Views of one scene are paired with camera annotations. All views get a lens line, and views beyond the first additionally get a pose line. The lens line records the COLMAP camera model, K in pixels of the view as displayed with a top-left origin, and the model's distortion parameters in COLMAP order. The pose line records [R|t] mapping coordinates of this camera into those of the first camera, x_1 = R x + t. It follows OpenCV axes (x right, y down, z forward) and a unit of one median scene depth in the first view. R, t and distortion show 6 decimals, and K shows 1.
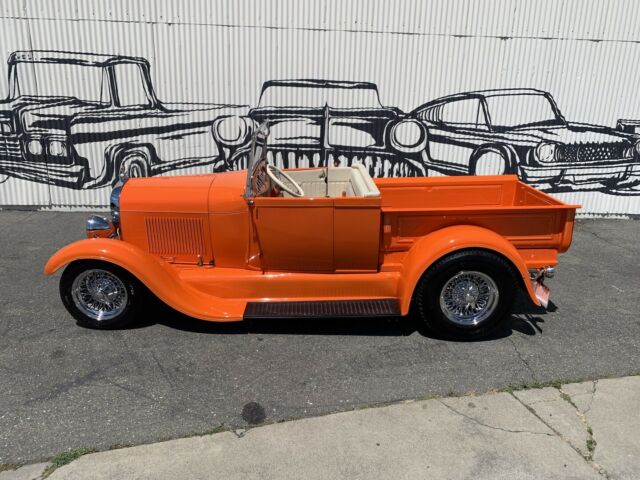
lens RADIAL K [[489.9, 0, 318.5], [0, 489.9, 238.9], [0, 0, 1]] dist [0.034711, -0.042752]
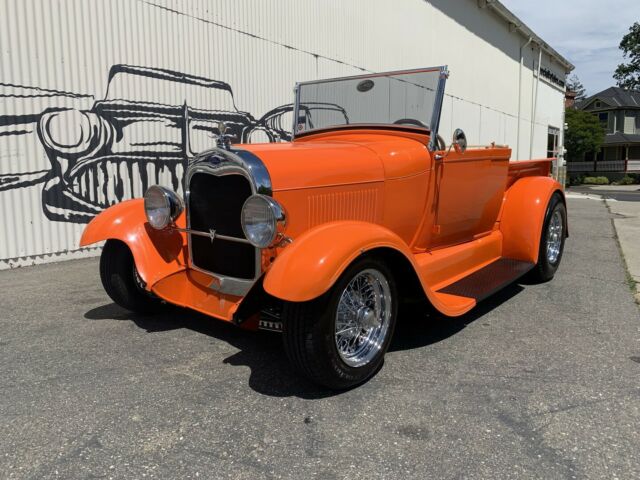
lens RADIAL K [[489.9, 0, 320.0], [0, 489.9, 238.0], [0, 0, 1]] dist [0.034711, -0.042752]
pose [[0.644310, -0.132327, 0.753229, -0.479242], [0.234987, 0.971525, -0.030330, 0.016669], [-0.727767, 0.196541, 0.657059, 0.354965]]
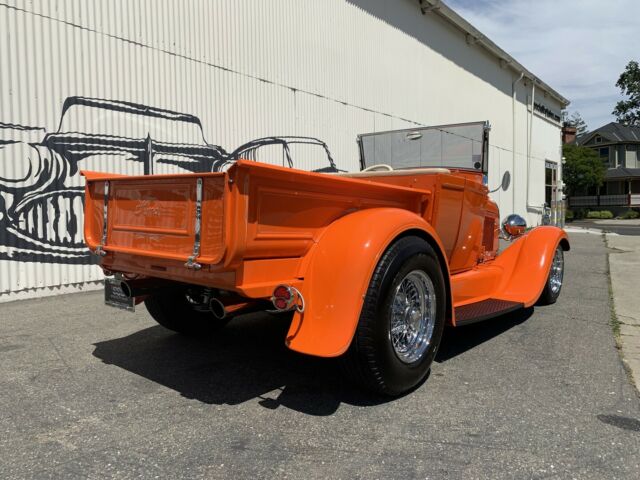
lens RADIAL K [[489.9, 0, 322.0], [0, 489.9, 238.9], [0, 0, 1]] dist [0.034711, -0.042752]
pose [[0.651068, -0.082297, 0.754545, -0.407252], [0.239554, 0.965575, -0.101388, 0.027156], [-0.720226, 0.246764, 0.648369, 0.340078]]
